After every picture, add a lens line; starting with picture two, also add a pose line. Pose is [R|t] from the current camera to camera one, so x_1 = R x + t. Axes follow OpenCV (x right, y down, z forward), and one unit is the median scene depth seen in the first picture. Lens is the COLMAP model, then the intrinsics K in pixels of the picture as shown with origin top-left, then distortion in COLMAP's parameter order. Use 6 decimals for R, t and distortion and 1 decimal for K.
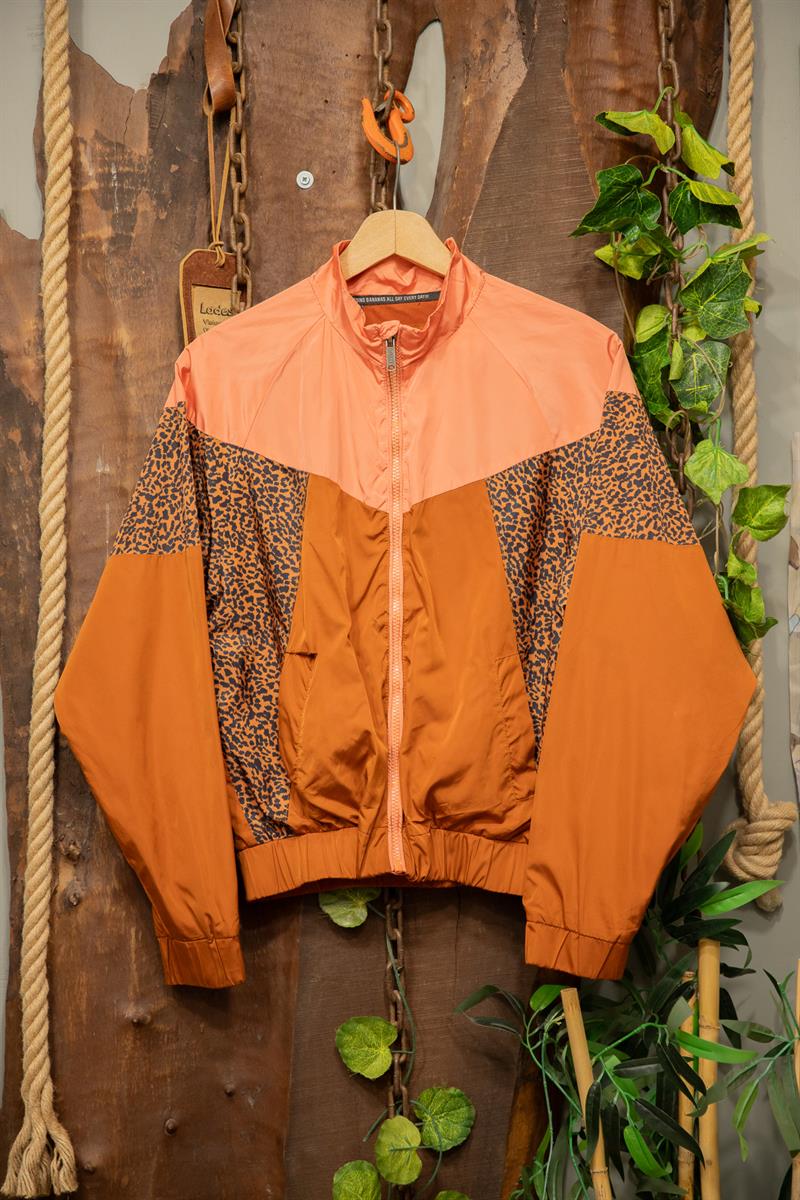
lens RADIAL K [[2214.9, 0, 402.3], [0, 2214.9, 604.3], [0, 0, 1]] dist [0.152278, 0.000000]
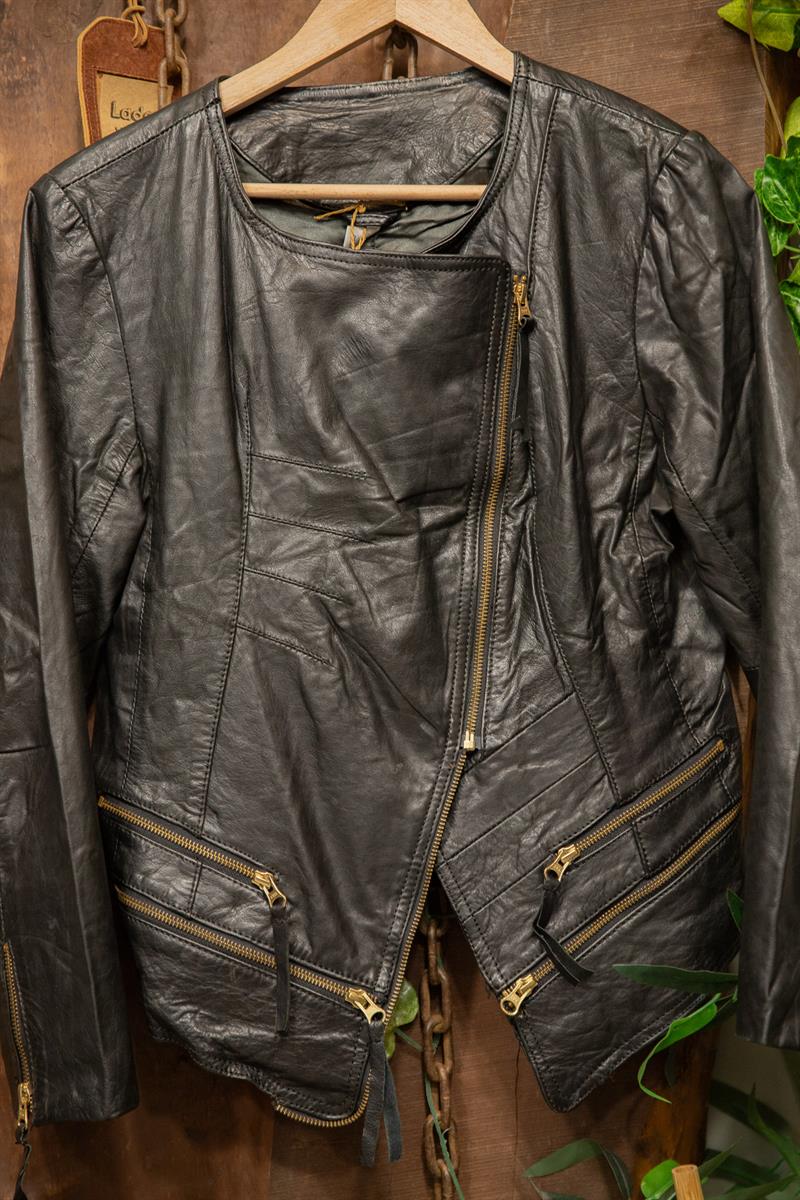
lens RADIAL K [[2214.9, 0, 404.1], [0, 2214.9, 608.6], [0, 0, 1]] dist [0.152278, 0.000000]
pose [[0.999657, -0.013615, -0.022384, 0.007769], [0.013867, 0.999842, 0.011151, 0.006367], [0.022228, -0.011458, 0.999687, 0.349342]]
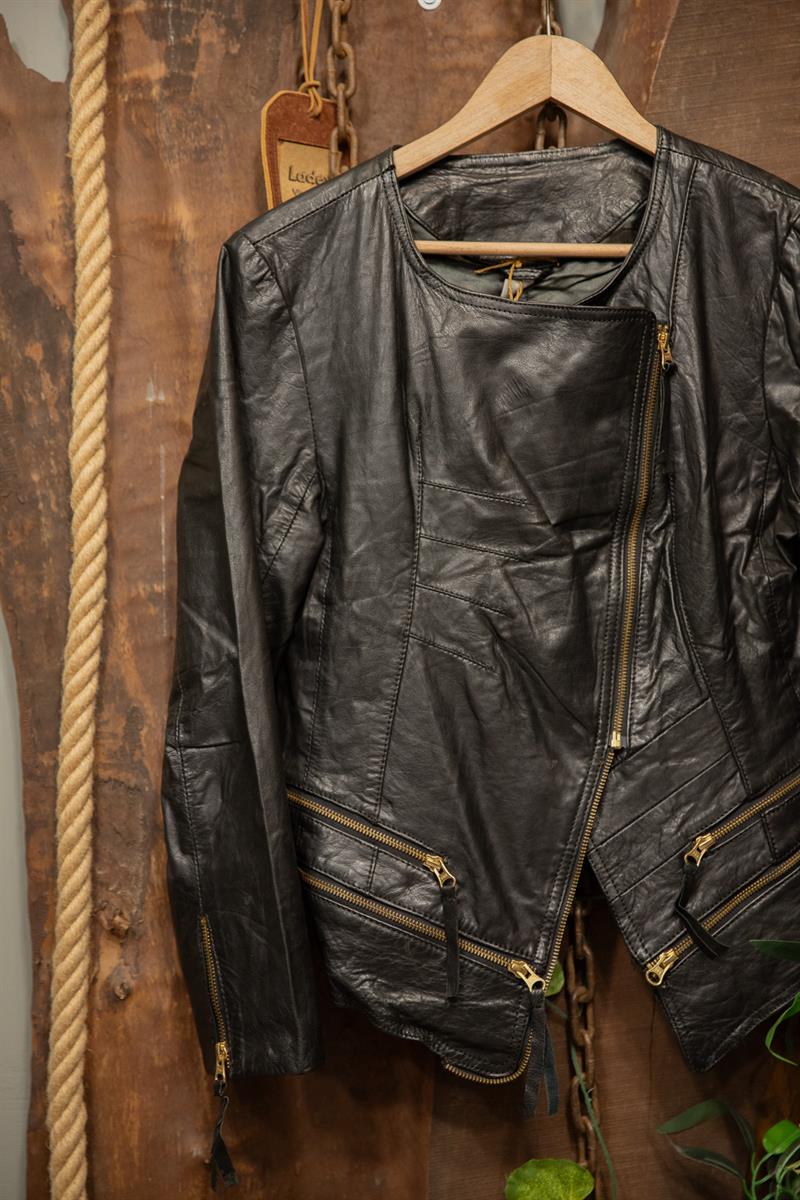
lens RADIAL K [[2214.9, 0, 401.8], [0, 2214.9, 607.8], [0, 0, 1]] dist [0.152278, 0.000000]
pose [[0.999980, -0.006184, -0.000963, -0.054401], [0.006184, 0.999981, -0.000173, 0.008817], [0.000965, 0.000167, 1.000000, 0.275211]]
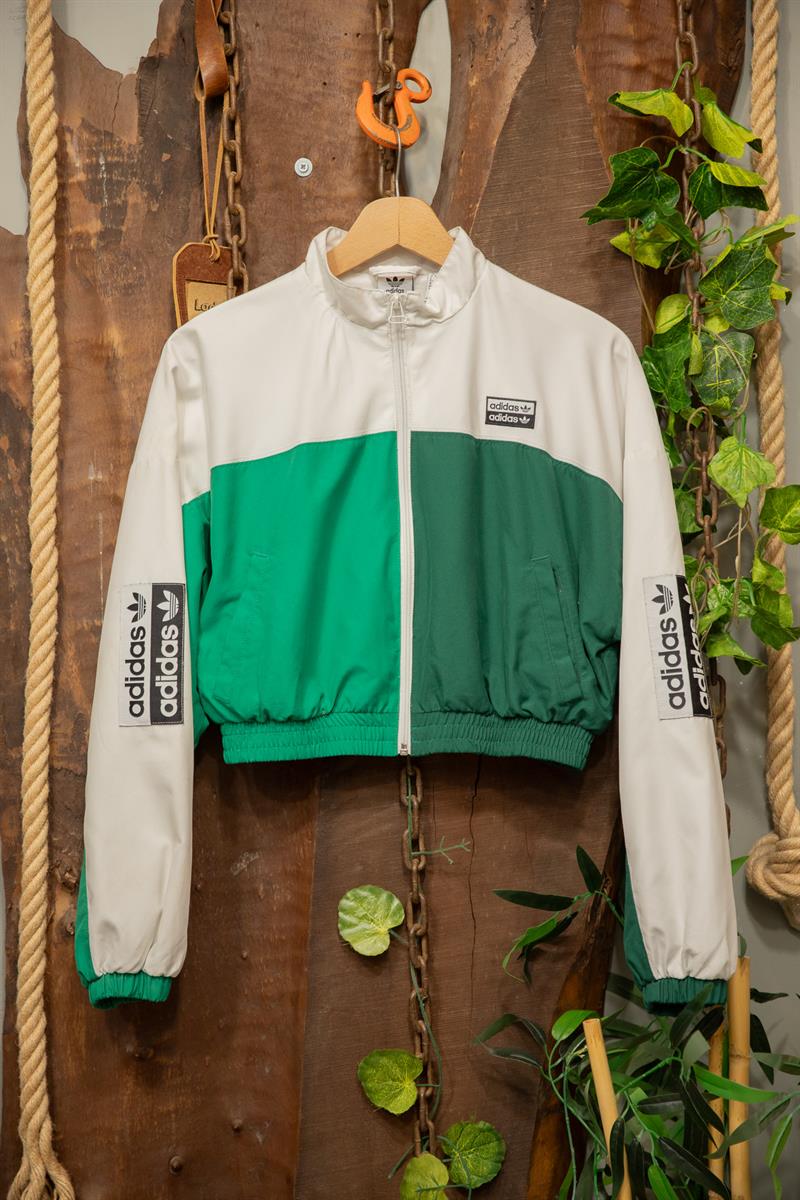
lens RADIAL K [[2214.9, 0, 398.4], [0, 2214.9, 606.6], [0, 0, 1]] dist [0.152278, 0.000000]
pose [[0.999719, -0.012633, -0.020068, 0.013671], [0.013062, 0.999686, 0.021389, -0.023951], [0.019791, -0.021645, 0.999570, 0.050094]]
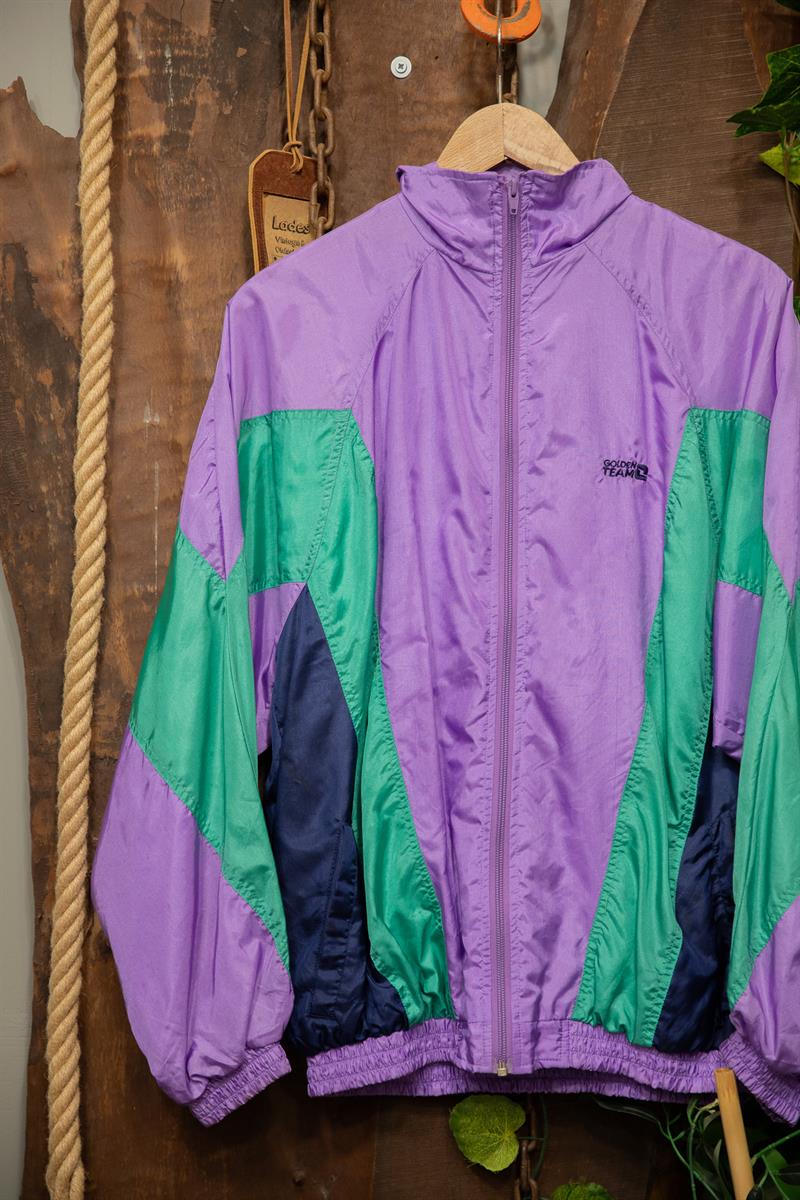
lens RADIAL K [[2214.9, 0, 399.4], [0, 2214.9, 608.8], [0, 0, 1]] dist [0.152278, 0.000000]
pose [[0.999849, 0.011659, -0.012865, -0.032115], [-0.011490, 0.999848, 0.013119, -0.002654], [0.013016, -0.012969, 0.999831, 0.181567]]
